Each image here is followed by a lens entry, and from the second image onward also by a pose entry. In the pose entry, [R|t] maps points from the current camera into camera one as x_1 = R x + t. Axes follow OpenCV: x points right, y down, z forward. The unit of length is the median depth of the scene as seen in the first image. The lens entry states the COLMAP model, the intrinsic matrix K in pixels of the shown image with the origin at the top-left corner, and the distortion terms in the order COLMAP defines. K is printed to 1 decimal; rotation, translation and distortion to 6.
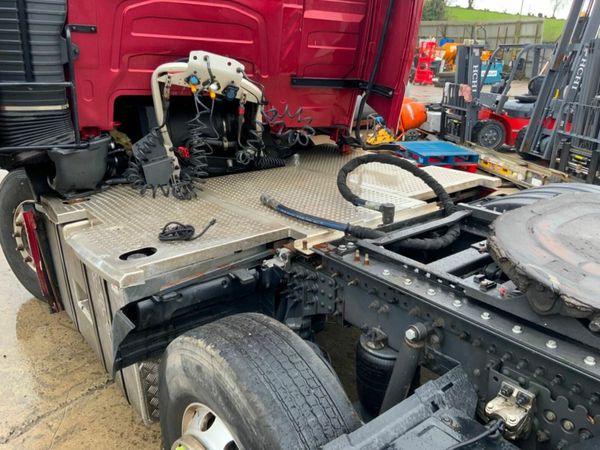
lens RADIAL K [[494.6, 0, 300.0], [0, 494.6, 225.0], [0, 0, 1]] dist [0.067395, -0.151288]
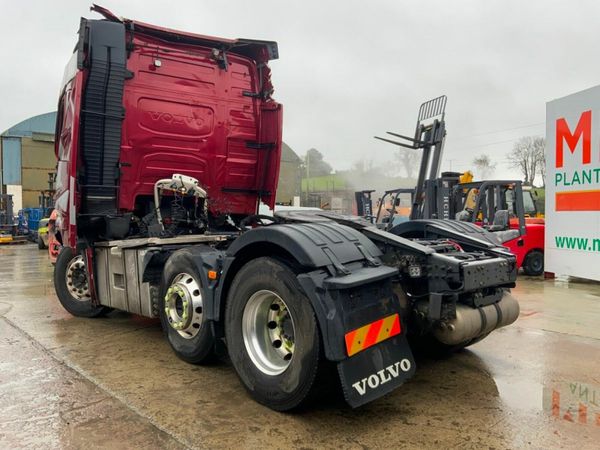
lens RADIAL K [[485.4, 0, 300.0], [0, 485.4, 225.0], [0, 0, 1]] dist [0.055881, -0.090547]
pose [[0.996337, -0.027383, 0.081005, 0.152676], [0.051396, 0.948891, -0.311392, 0.543203], [-0.068338, 0.314415, 0.946823, -0.972257]]
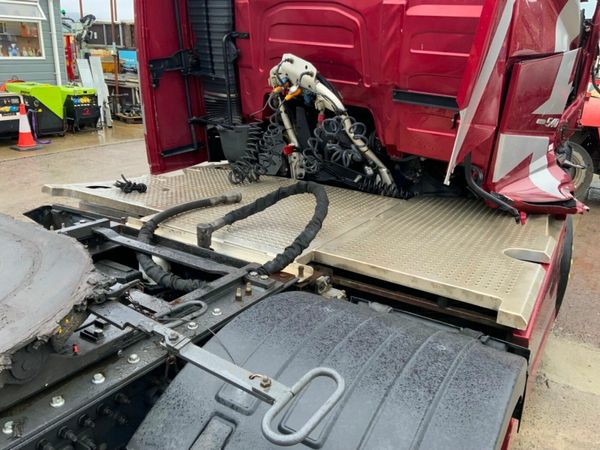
lens RADIAL K [[485.4, 0, 300.0], [0, 485.4, 225.0], [0, 0, 1]] dist [0.055881, -0.090547]
pose [[0.348808, 0.294226, -0.889811, 0.788874], [-0.363980, 0.917442, 0.160681, -0.182178], [0.863627, 0.267826, 0.427103, 0.644249]]
